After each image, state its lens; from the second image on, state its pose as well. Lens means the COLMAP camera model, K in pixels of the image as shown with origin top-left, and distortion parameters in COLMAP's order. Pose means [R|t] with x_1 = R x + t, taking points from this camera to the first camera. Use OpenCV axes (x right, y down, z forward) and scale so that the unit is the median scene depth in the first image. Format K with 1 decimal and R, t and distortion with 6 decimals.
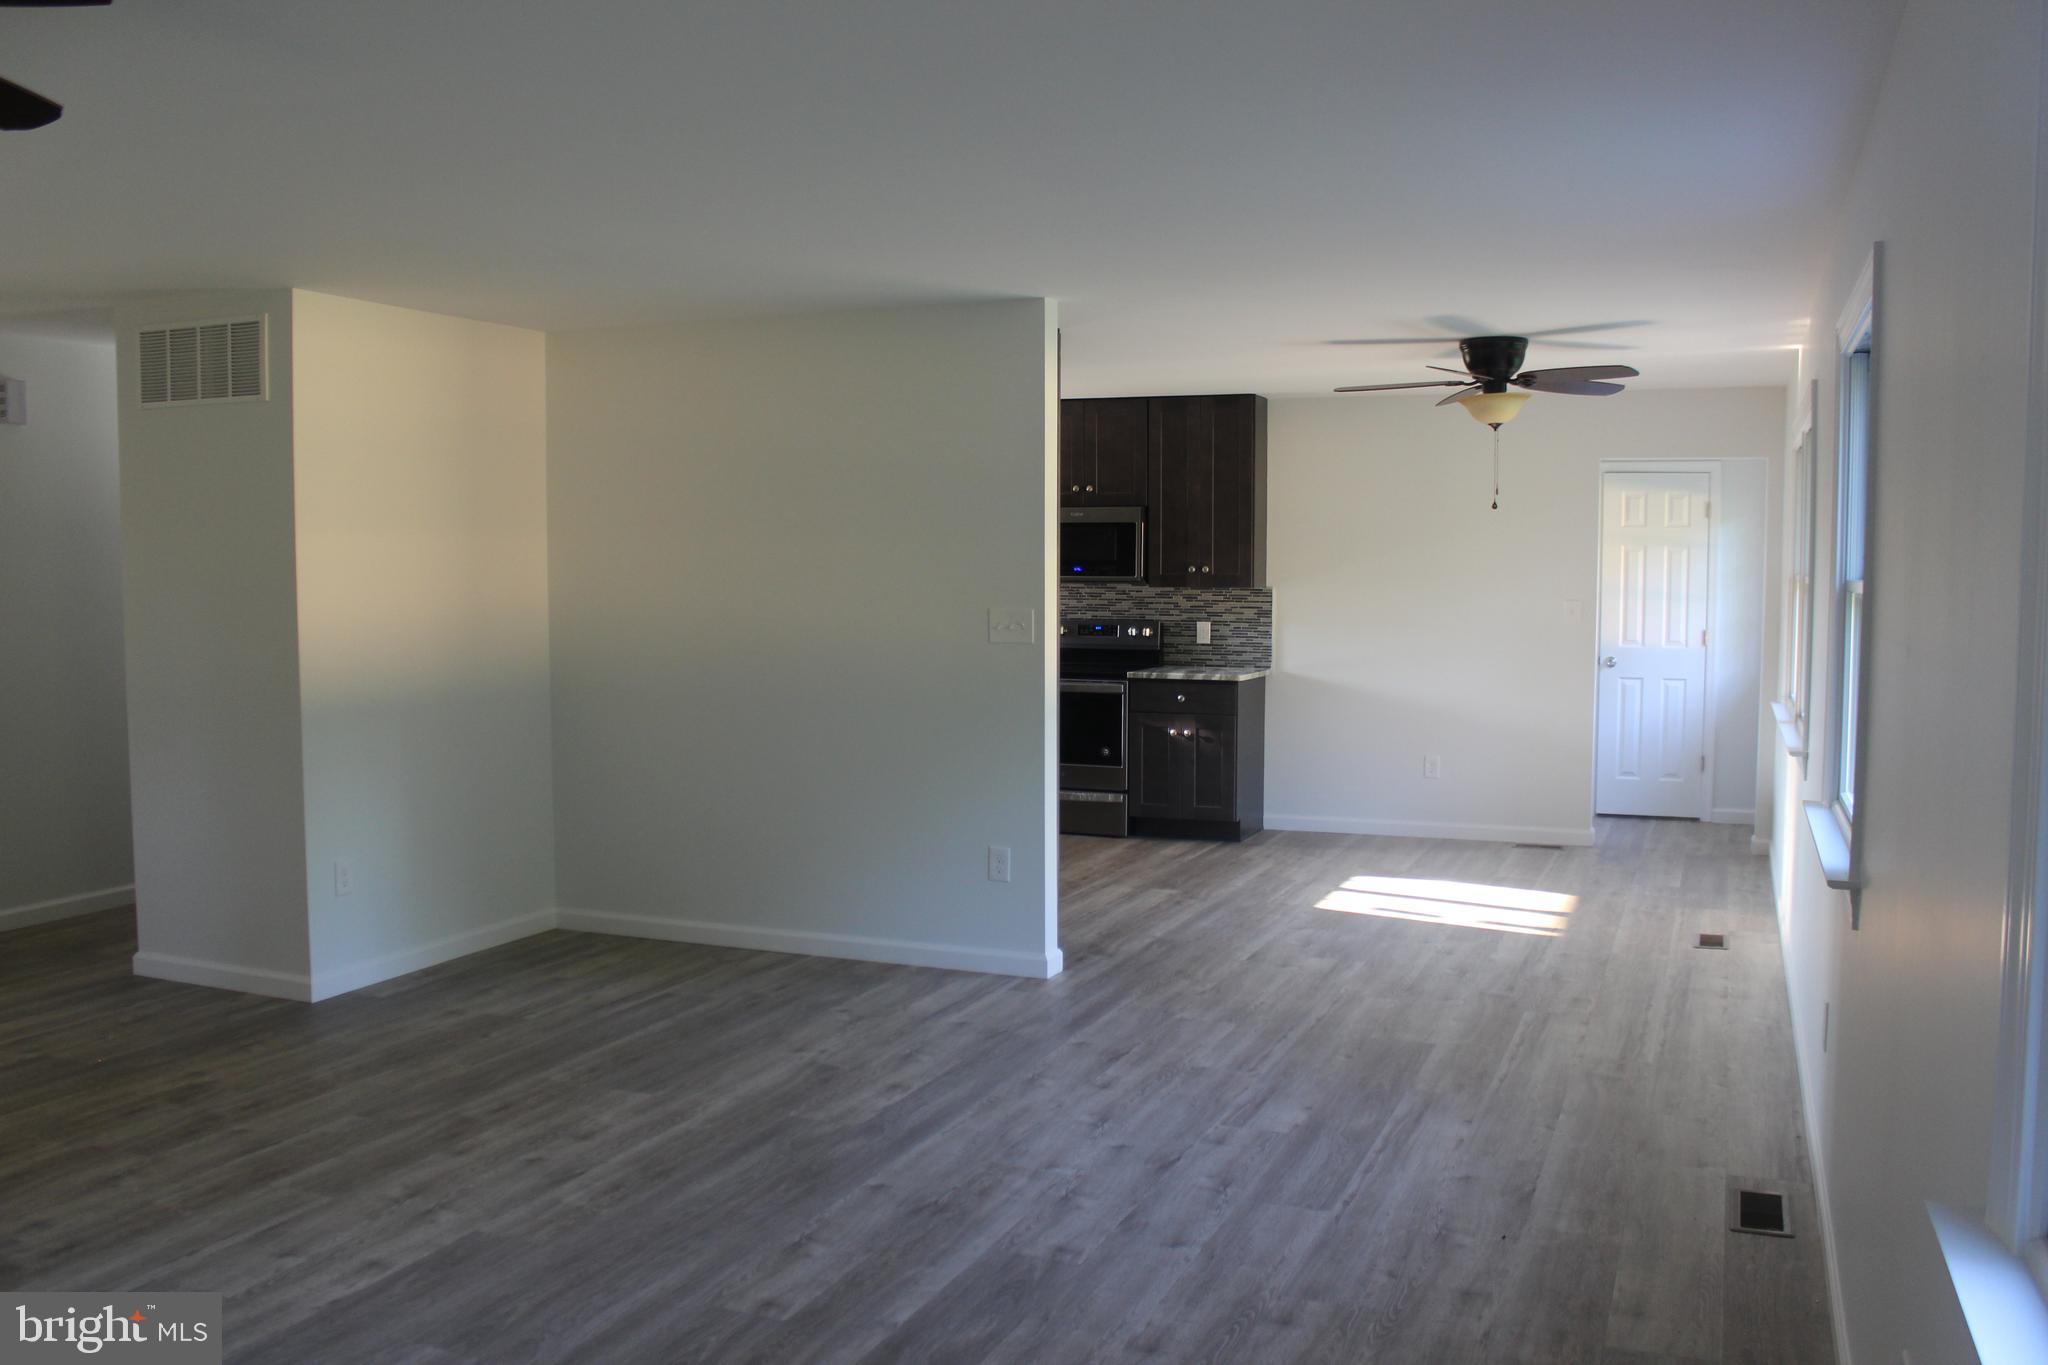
lens RADIAL K [[1718.7, 0, 1023.7], [0, 1718.7, 679.2], [0, 0, 1]] dist [-0.133201, 0.092439]
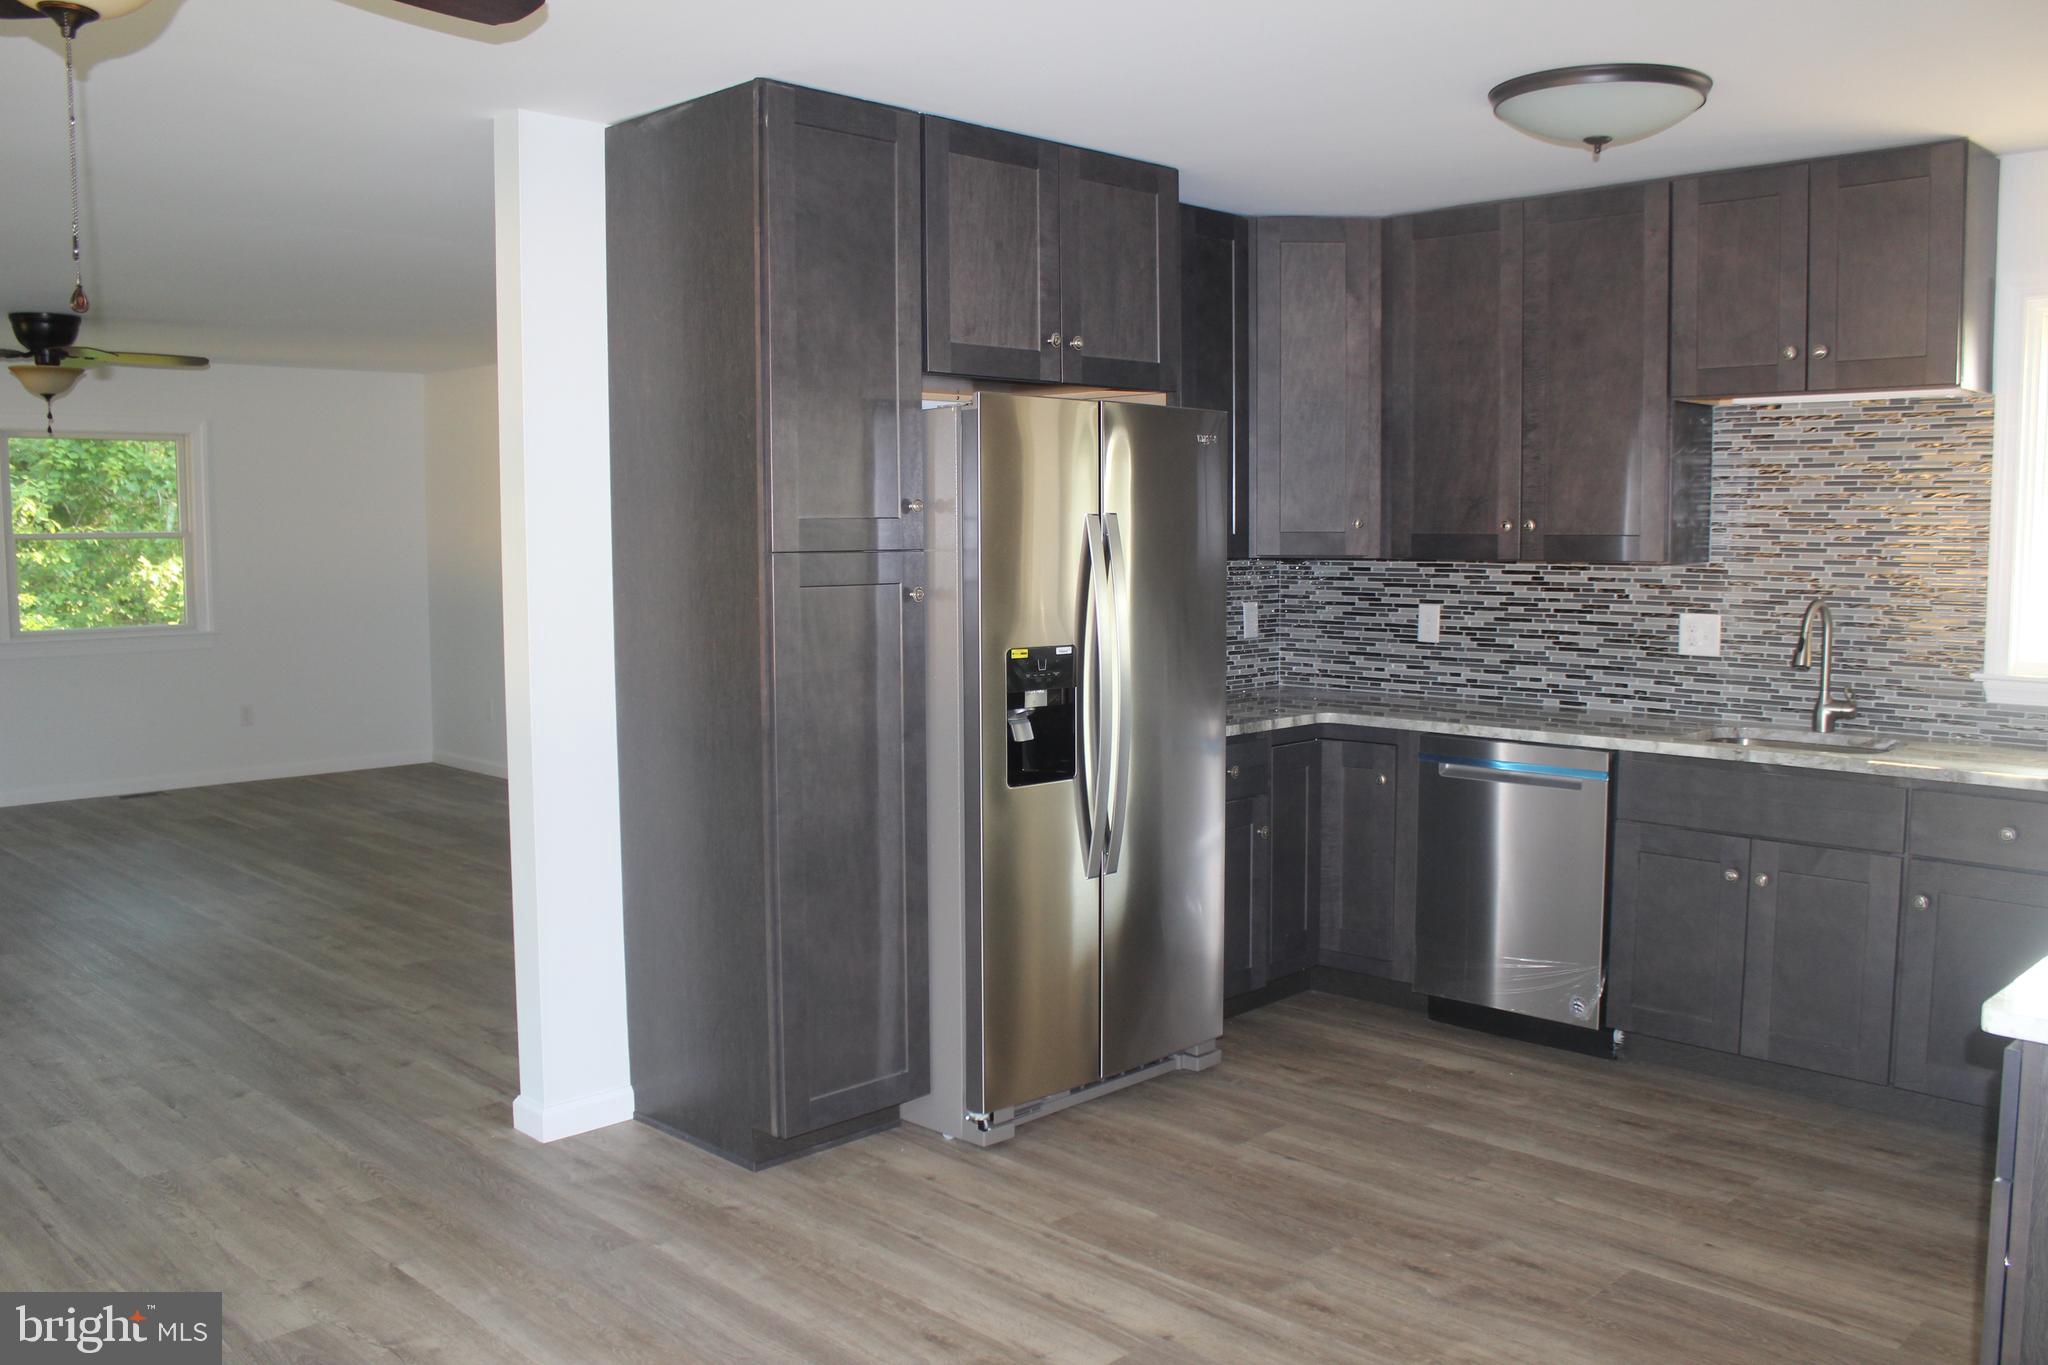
lens RADIAL K [[1718.7, 0, 1015.6], [0, 1718.7, 681.4], [0, 0, 1]] dist [-0.133201, 0.092439]
pose [[-0.368544, 0.074511, -0.926619, 0.614367], [-0.074641, 0.991192, 0.109391, -0.098362], [0.926609, 0.109480, -0.359736, 1.585429]]
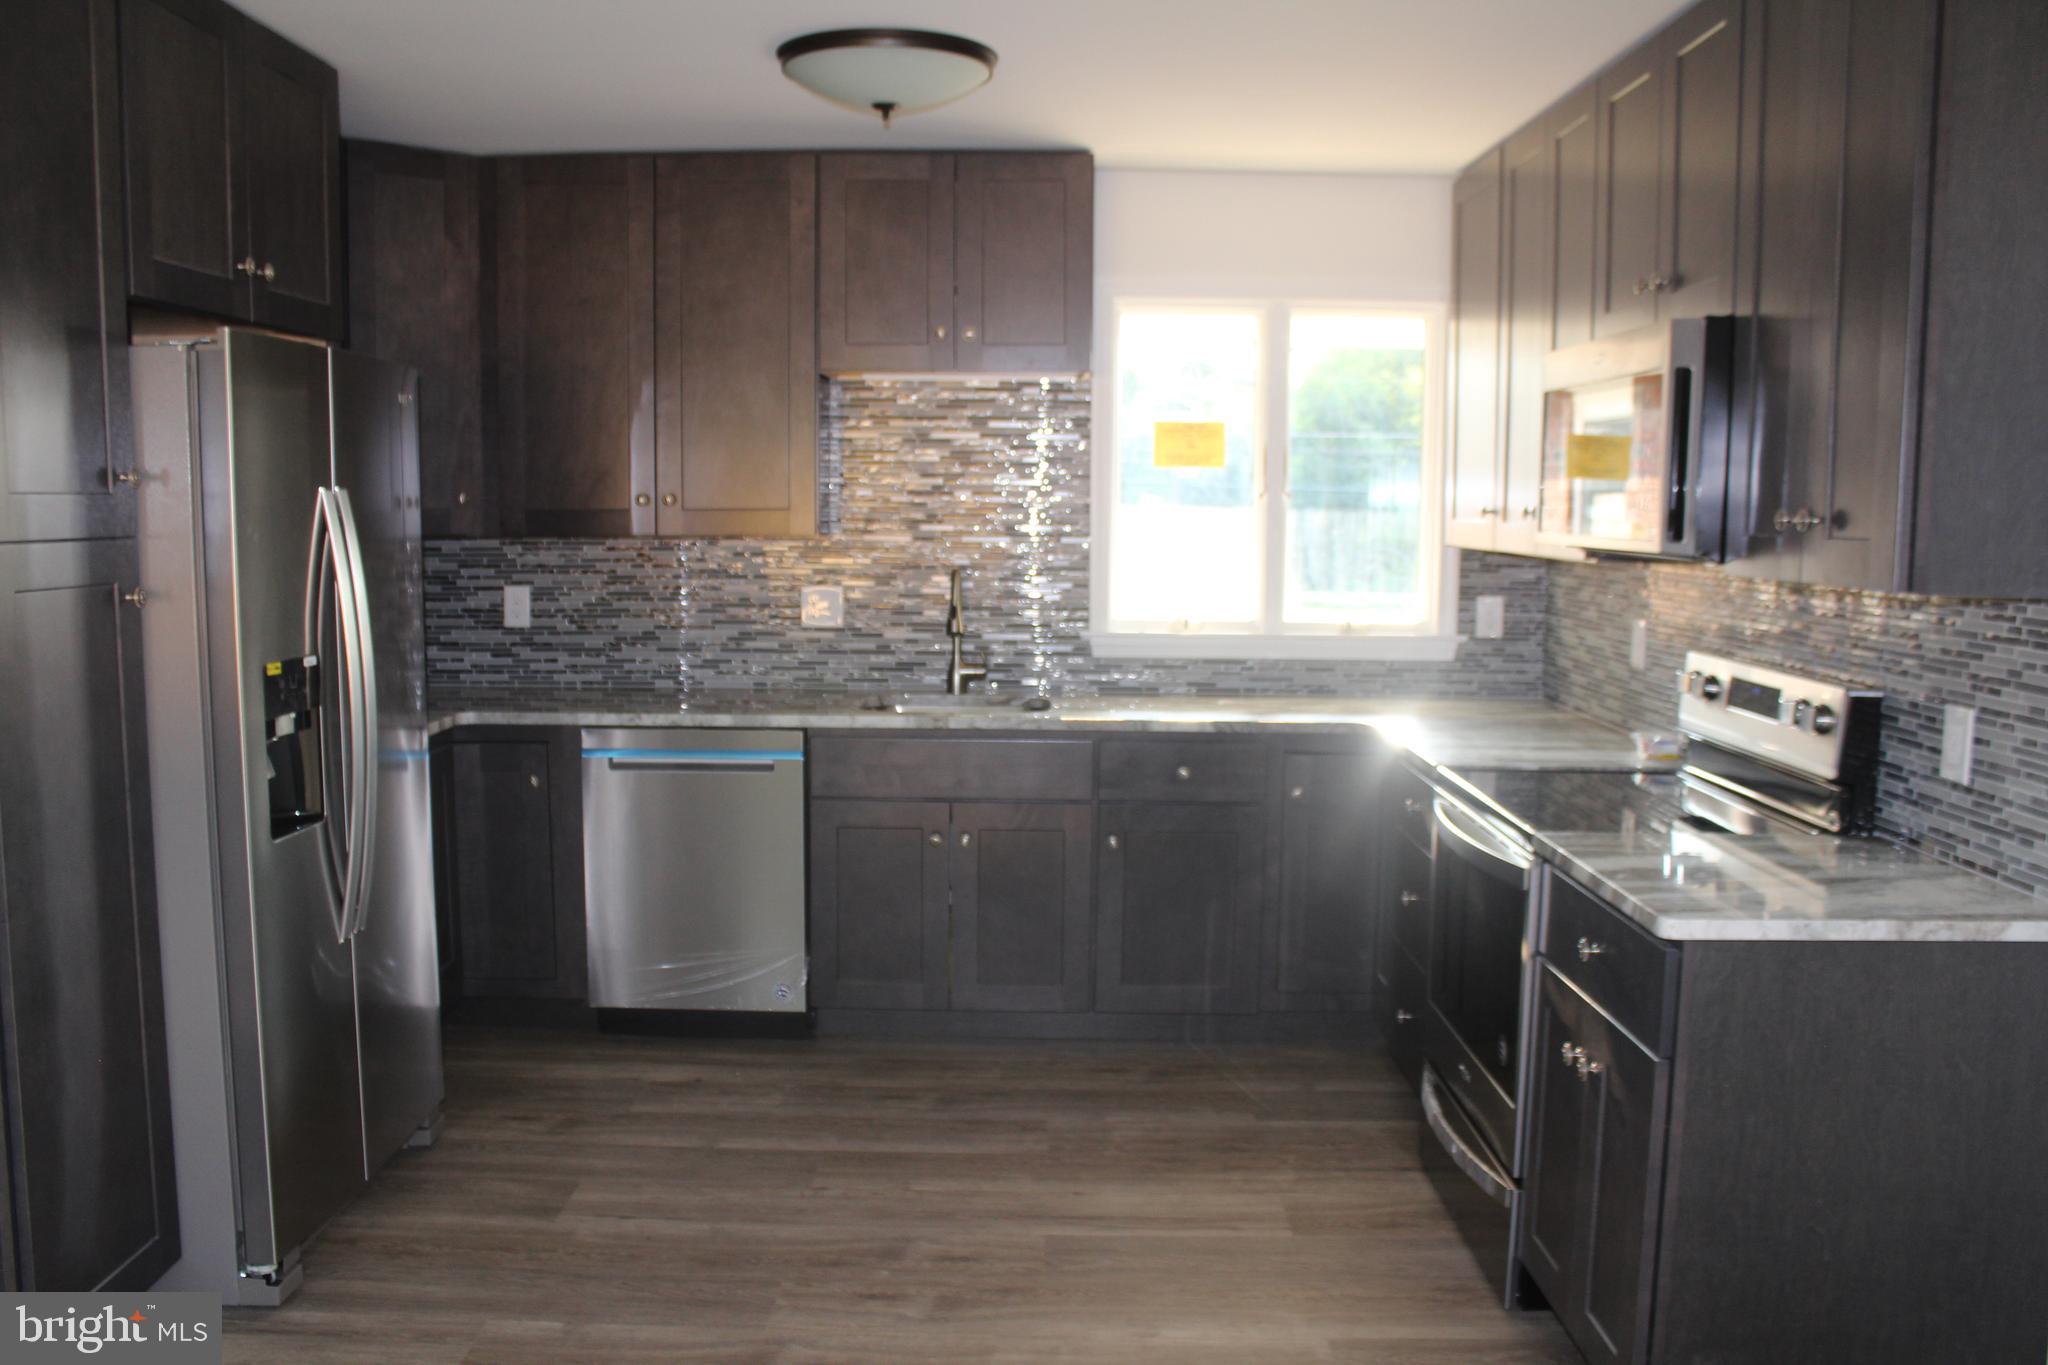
lens RADIAL K [[1718.7, 0, 1018.2], [0, 1718.7, 682.5], [0, 0, 1]] dist [-0.133201, 0.092439]
pose [[0.372842, 0.091277, -0.923395, 0.512545], [-0.073913, 0.994909, 0.068502, -0.075787], [0.924946, 0.042711, 0.377690, 1.246693]]
